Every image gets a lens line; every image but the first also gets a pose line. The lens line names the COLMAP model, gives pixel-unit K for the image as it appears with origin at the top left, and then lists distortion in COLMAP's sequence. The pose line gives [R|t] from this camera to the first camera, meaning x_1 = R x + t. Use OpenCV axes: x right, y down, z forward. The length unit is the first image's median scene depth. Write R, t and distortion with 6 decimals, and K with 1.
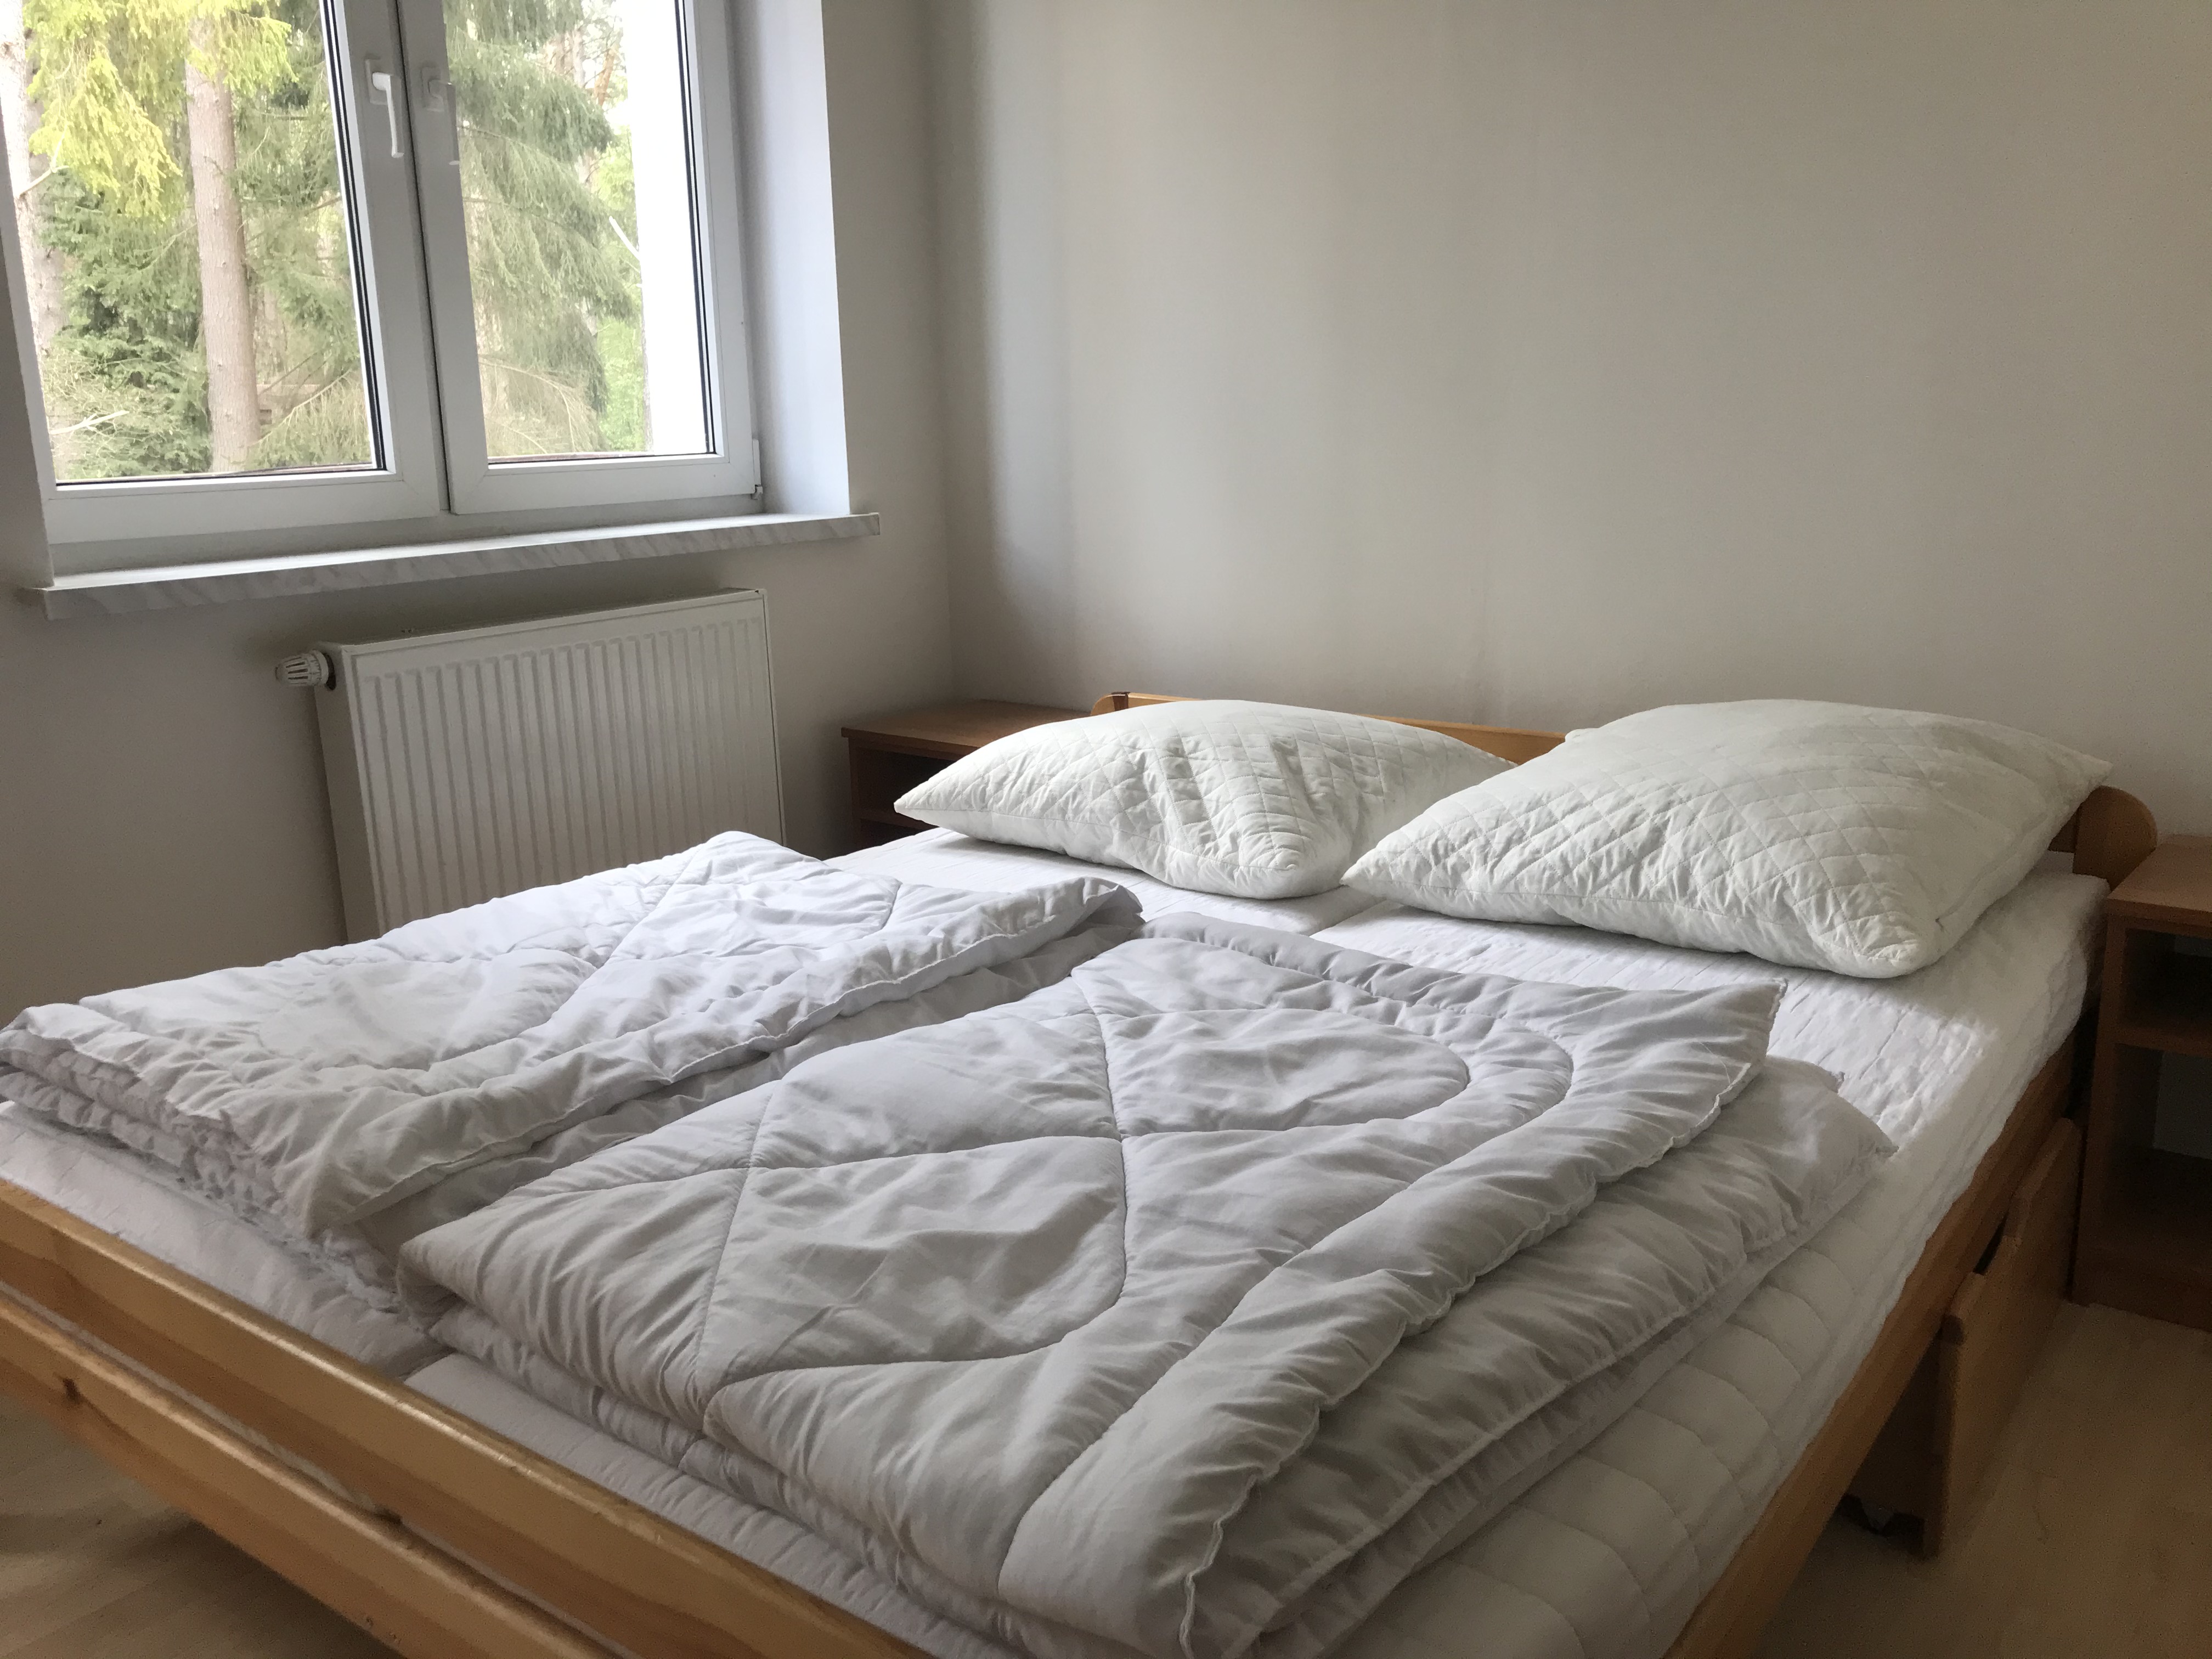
lens RADIAL K [[1778.4, 0, 1106.1], [0, 1778.4, 828.9], [0, 0, 1]] dist [0.002702, -0.015338]
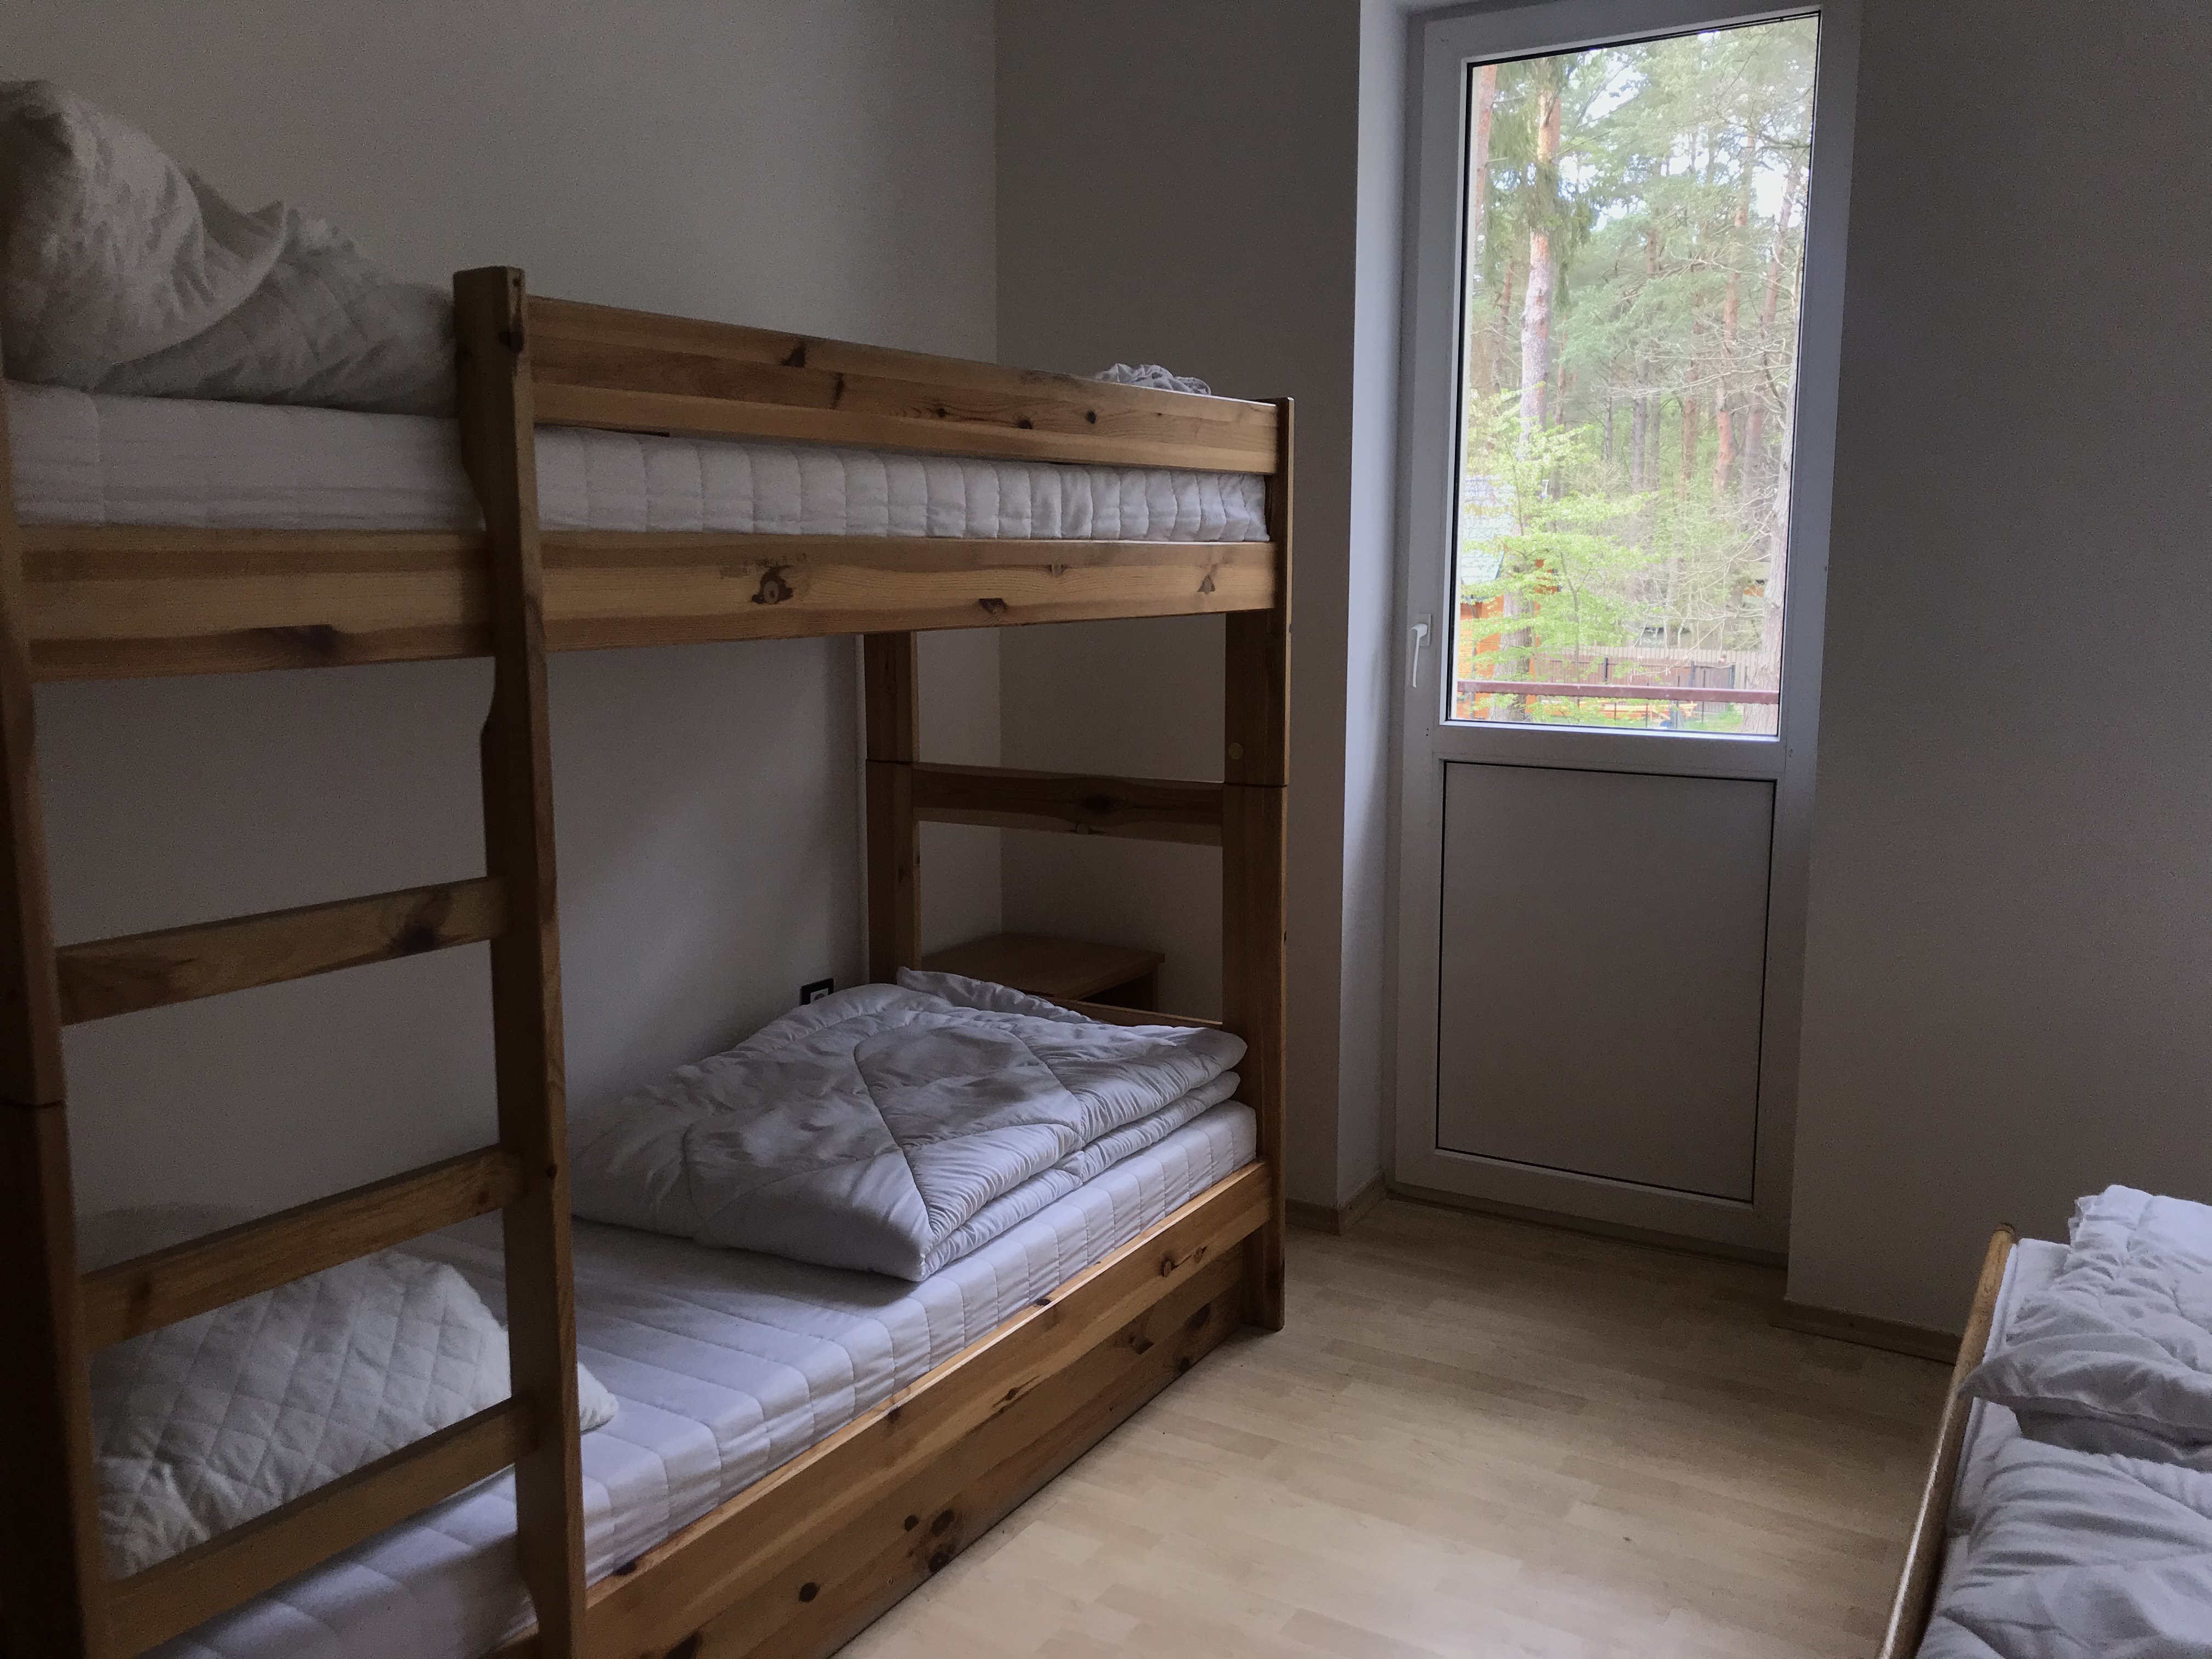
lens RADIAL K [[1778.4, 0, 1106.4], [0, 1778.4, 828.6], [0, 0, 1]] dist [0.002702, -0.015338]
pose [[0.099778, 0.169930, -0.980392, 0.659470], [-0.230938, 0.962358, 0.143301, -0.202045], [0.967839, 0.212111, 0.135266, 0.109385]]
